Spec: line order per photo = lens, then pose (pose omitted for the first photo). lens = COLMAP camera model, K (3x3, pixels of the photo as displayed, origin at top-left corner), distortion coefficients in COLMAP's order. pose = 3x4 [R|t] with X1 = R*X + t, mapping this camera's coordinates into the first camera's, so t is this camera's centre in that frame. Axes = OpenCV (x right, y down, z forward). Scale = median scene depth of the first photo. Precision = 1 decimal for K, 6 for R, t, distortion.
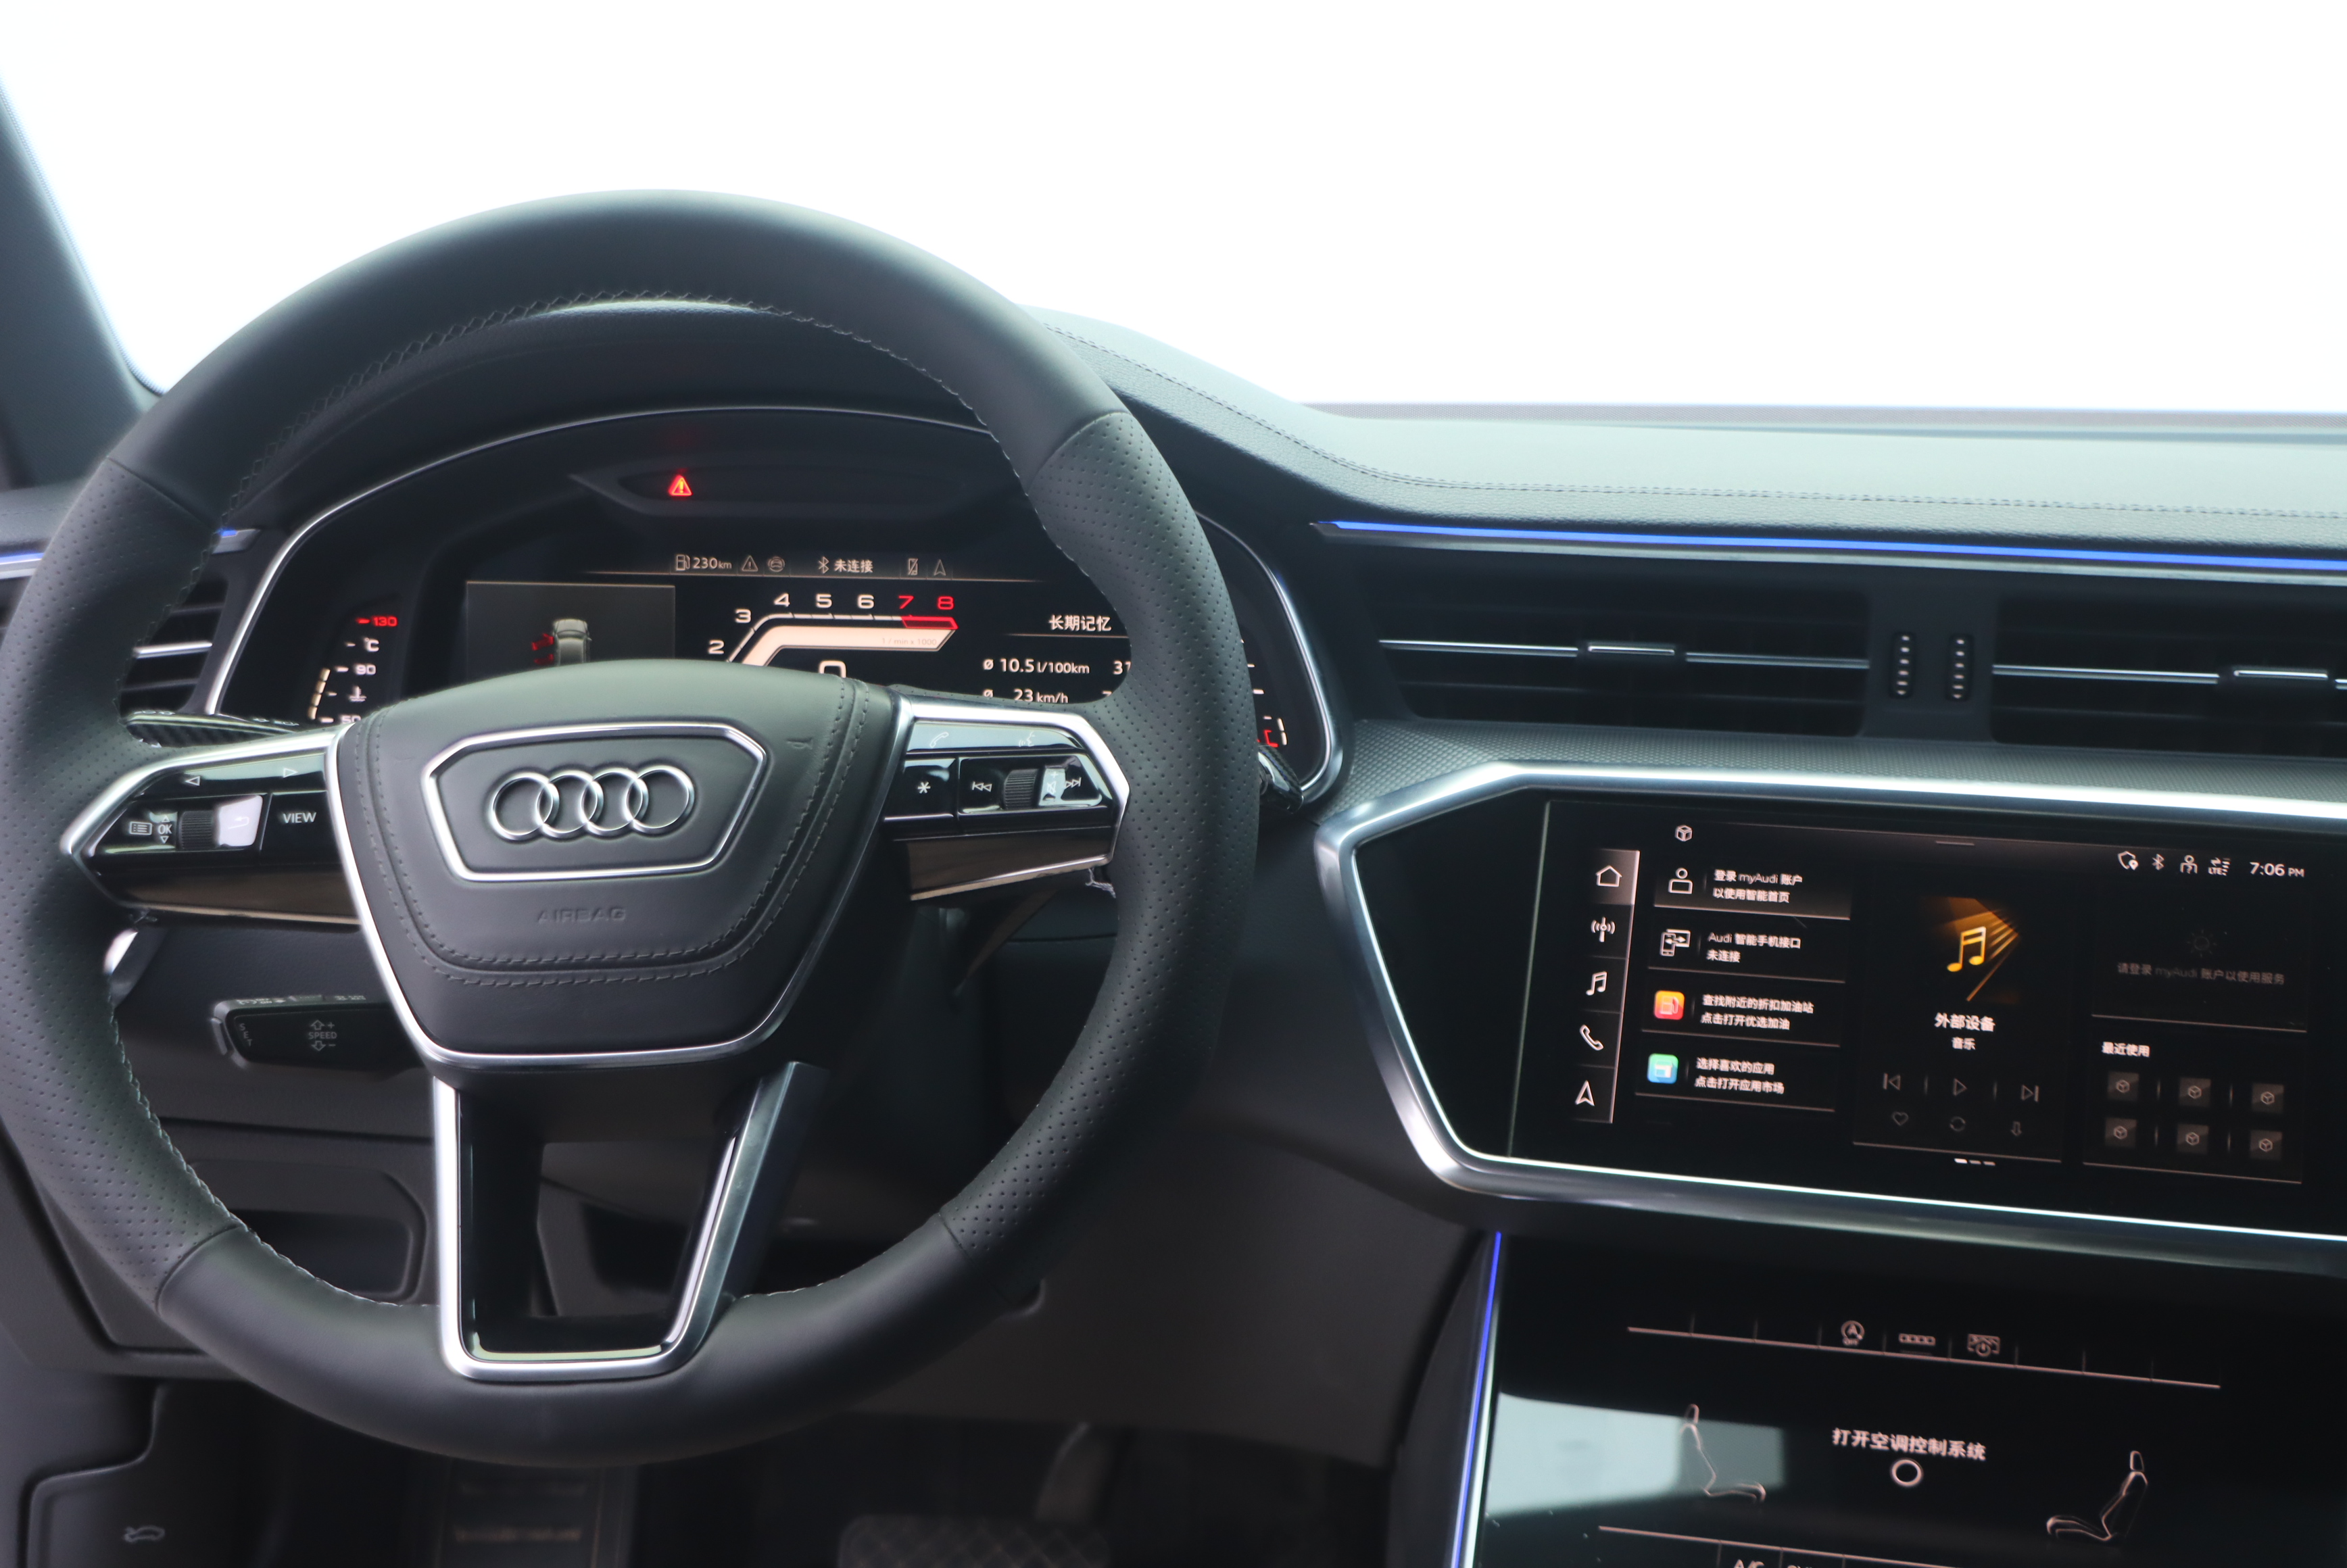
lens RADIAL K [[3433.9, 0, 1126.5], [0, 3433.9, 804.8], [0, 0, 1]] dist [0.045115, 0.000000]
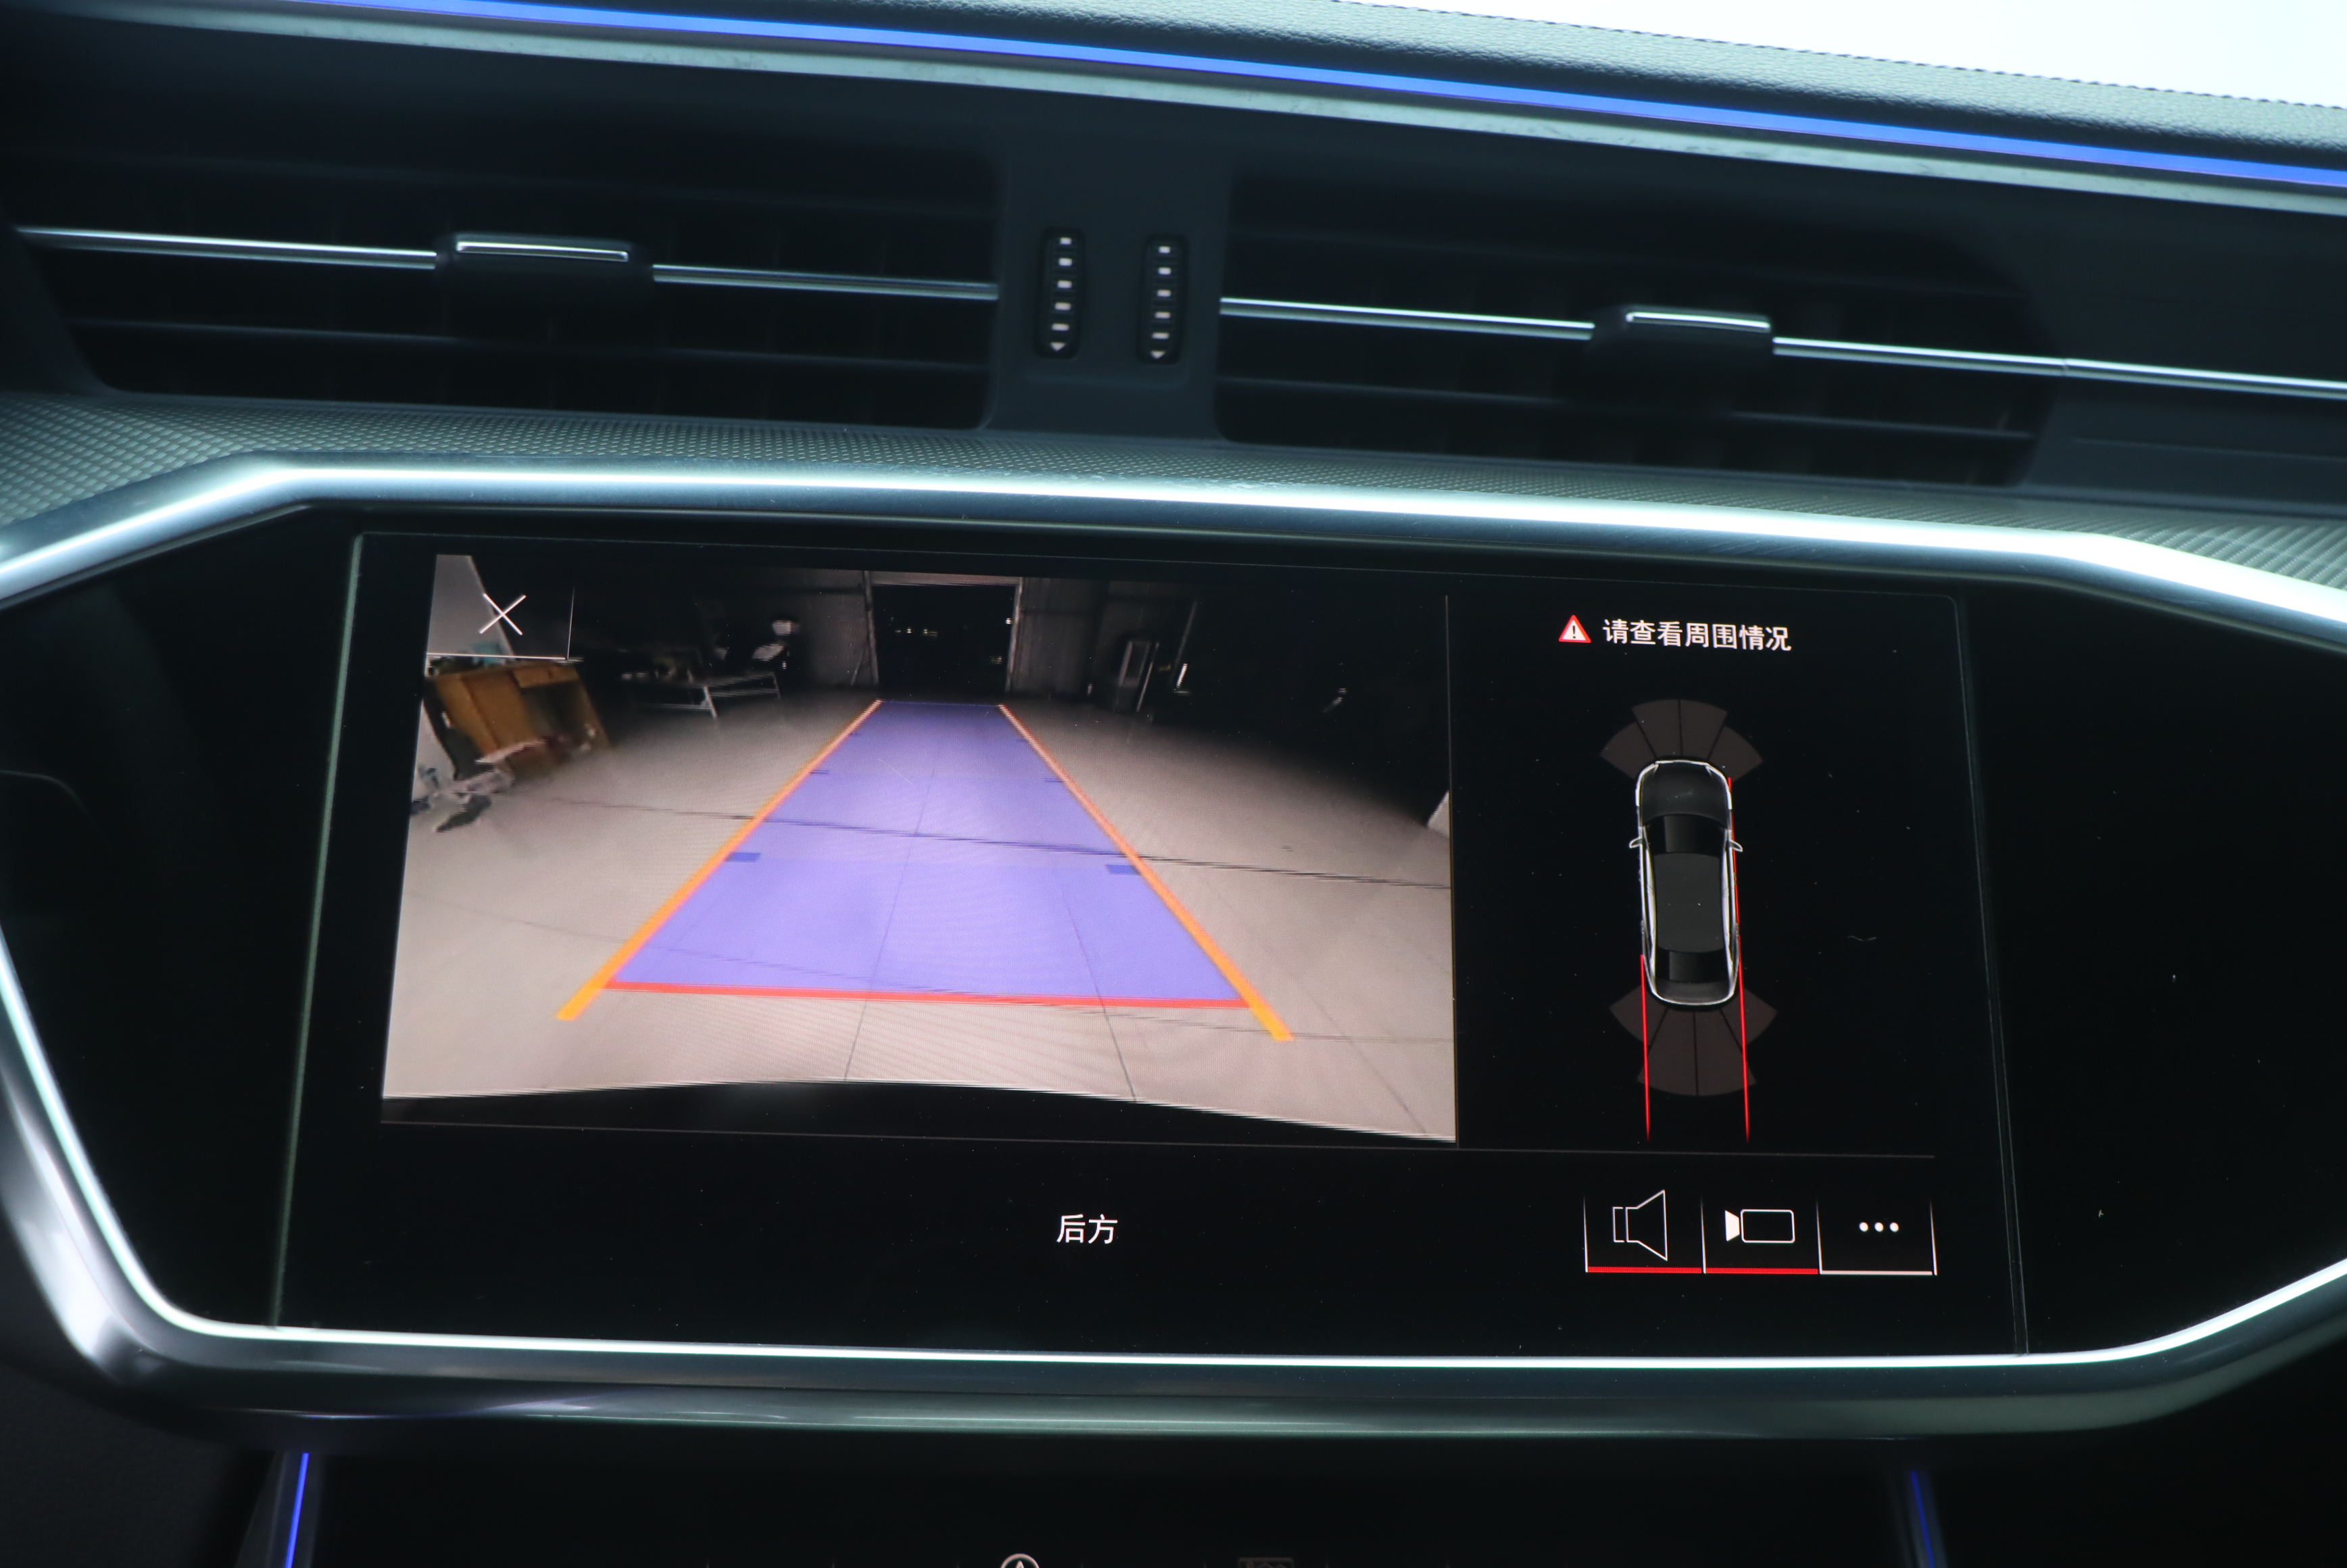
lens RADIAL K [[2676.9, 0, 1281.2], [0, 2676.9, 846.3], [0, 0, 1]] dist [-0.099963, 0.000000]
pose [[0.932121, -0.038632, 0.360082, 0.105422], [0.022018, 0.998500, 0.050128, 0.025304], [-0.361478, -0.038797, 0.931573, 0.600258]]
